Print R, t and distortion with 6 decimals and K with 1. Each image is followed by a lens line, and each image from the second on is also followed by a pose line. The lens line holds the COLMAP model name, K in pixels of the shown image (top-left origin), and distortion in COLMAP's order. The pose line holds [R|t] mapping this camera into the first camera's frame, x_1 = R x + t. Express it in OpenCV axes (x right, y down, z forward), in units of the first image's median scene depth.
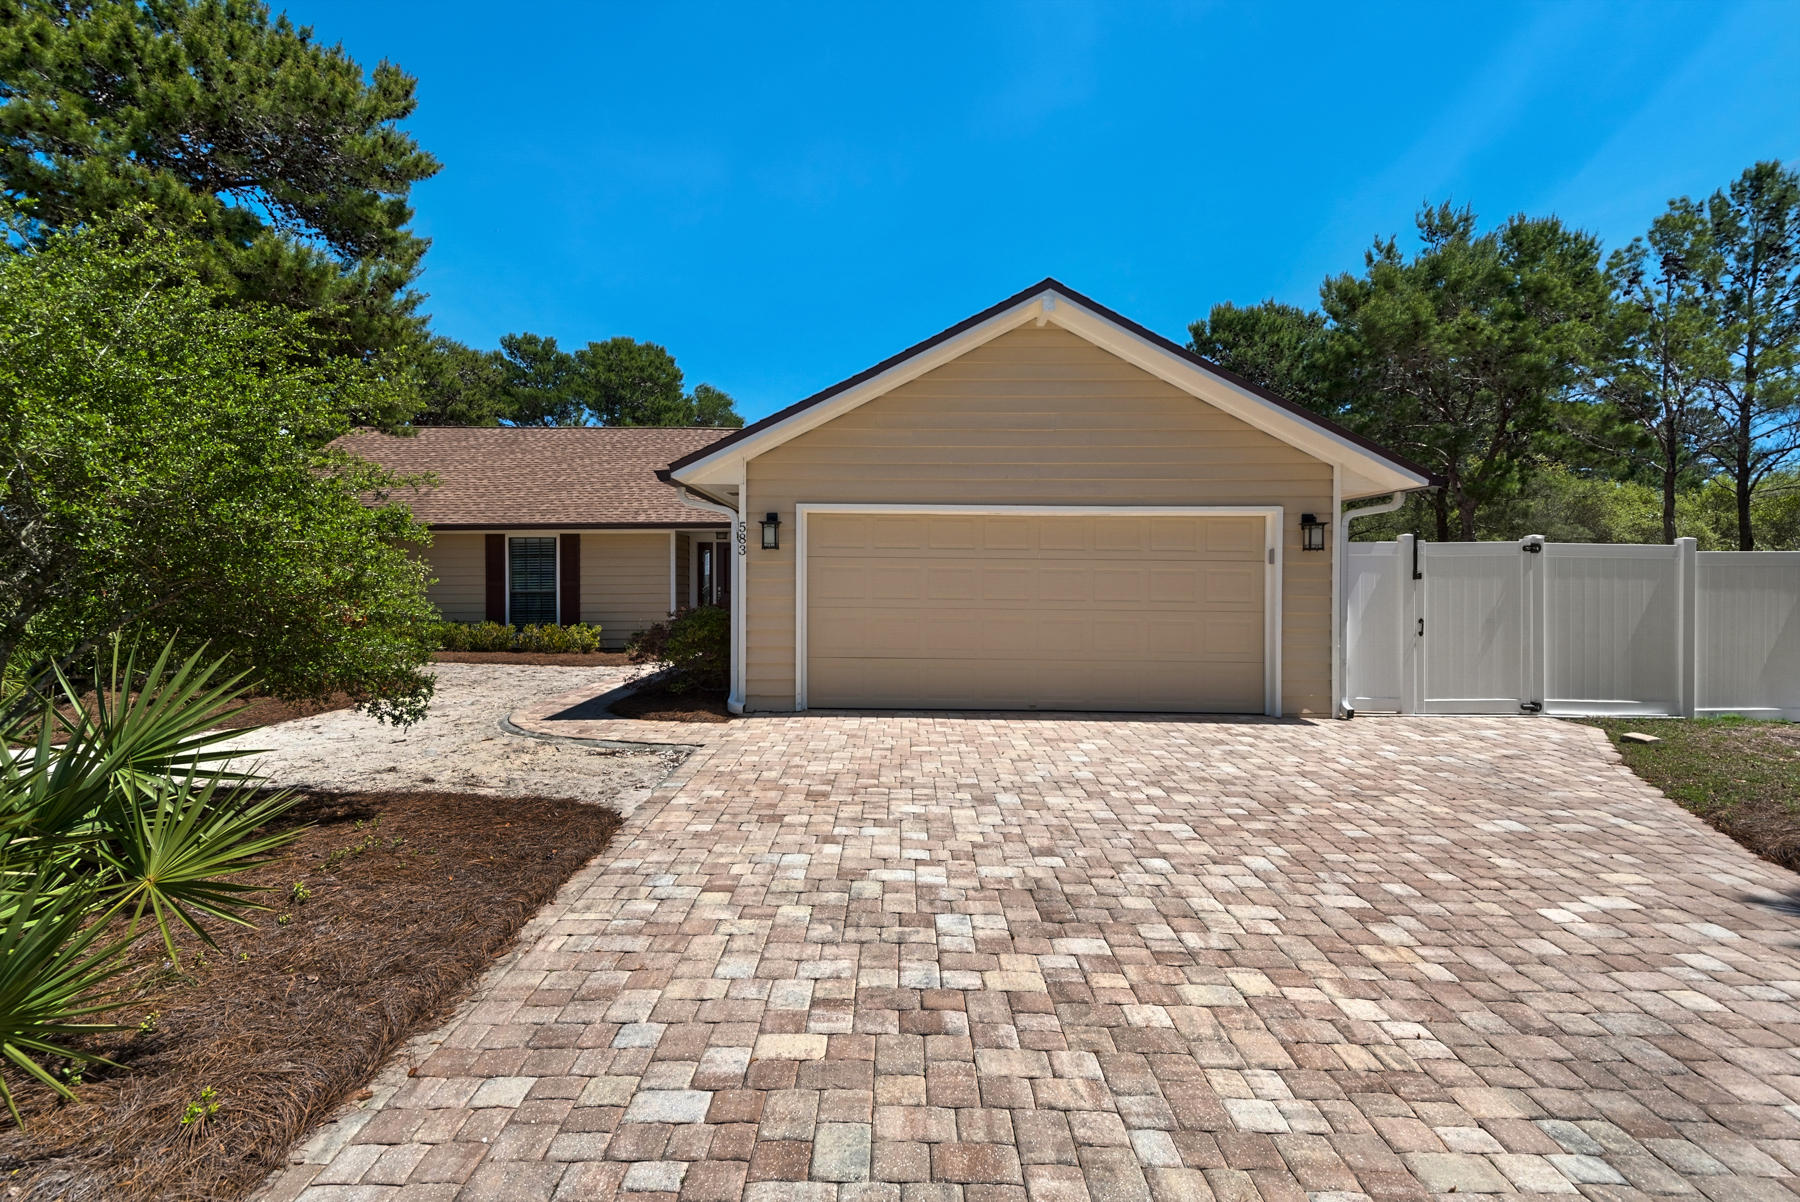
lens RADIAL K [[898.2, 0, 915.2], [0, 898.2, 606.1], [0, 0, 1]] dist [0.004724, -0.000873]
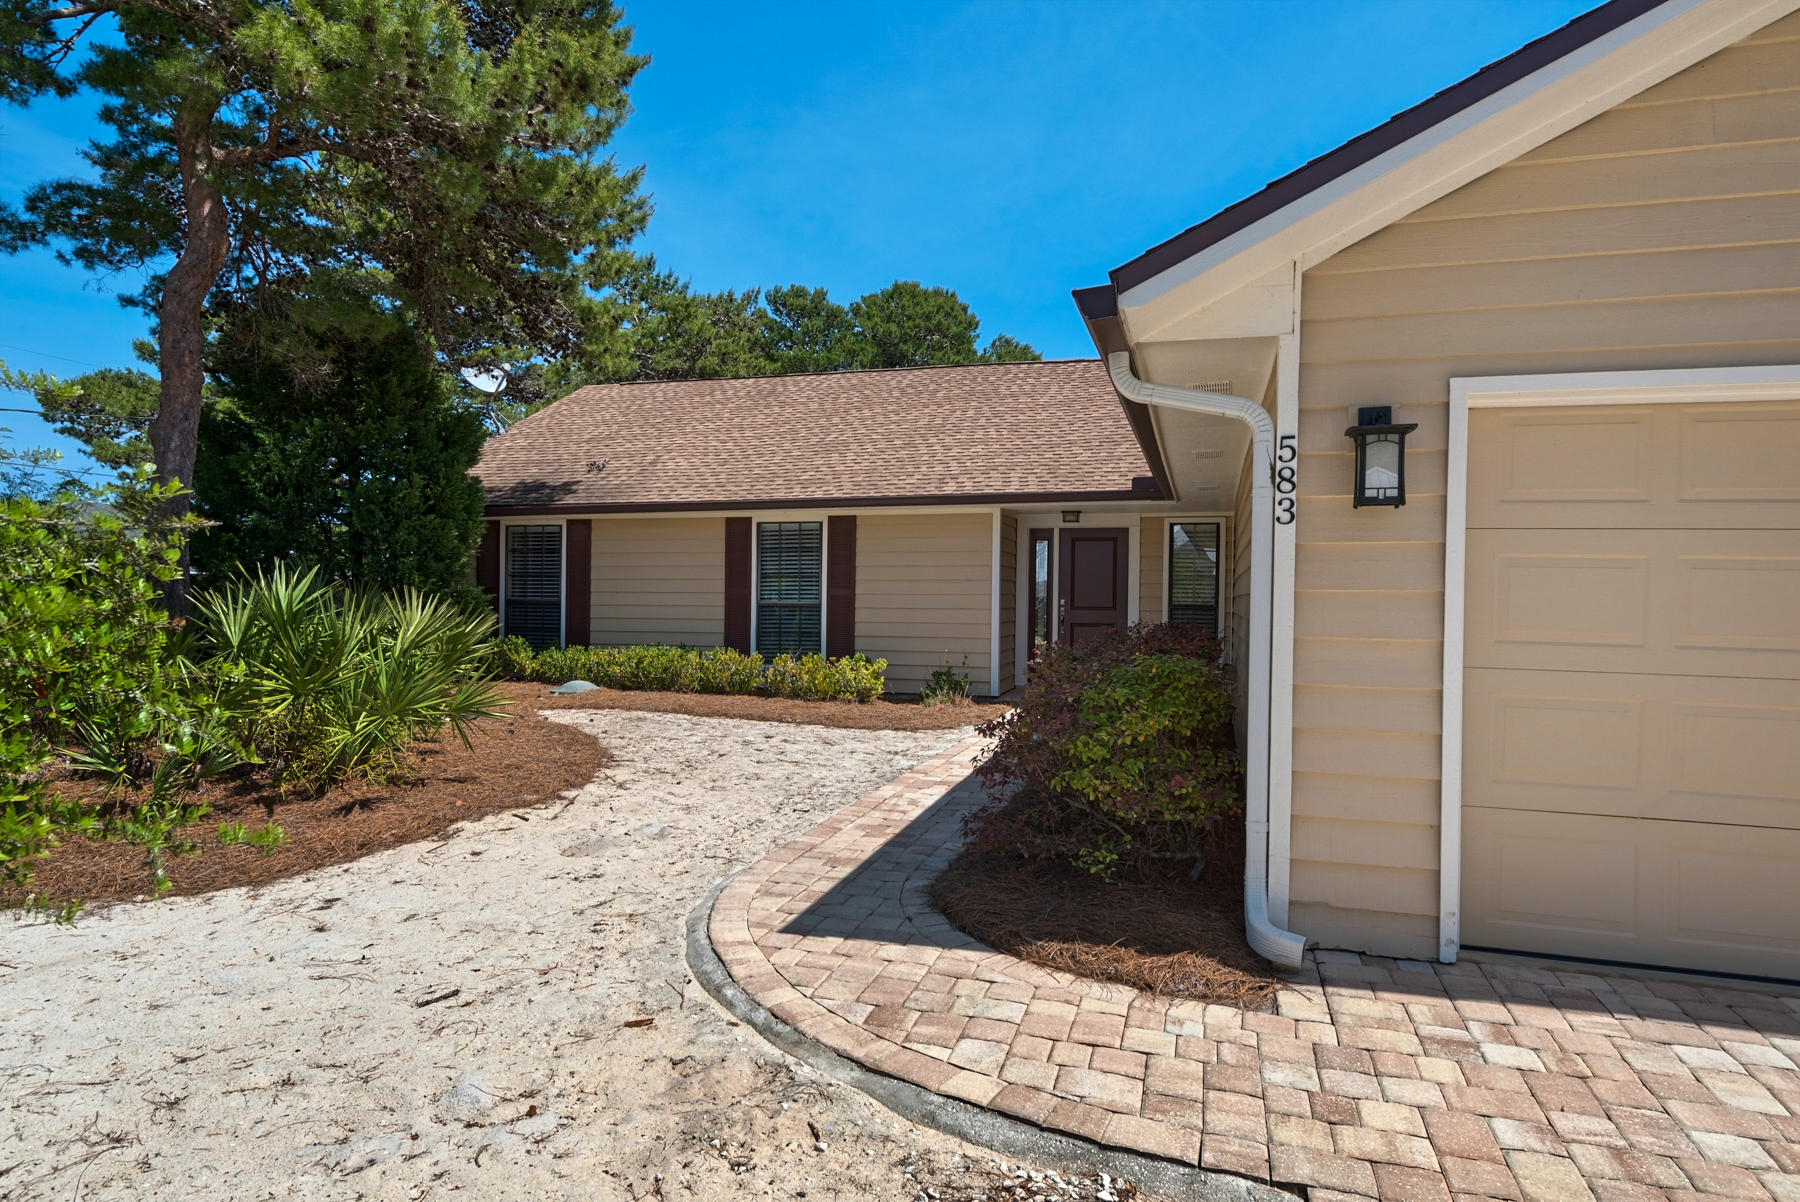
lens RADIAL K [[1091.3, 0, 899.0], [0, 1091.3, 599.5], [0, 0, 1]] dist [-0.002285, 0.000559]
pose [[0.952503, 0.011149, -0.304325, -0.103831], [-0.016627, 0.999743, -0.015417, -0.008115], [0.304075, 0.019745, 0.952443, 0.260781]]
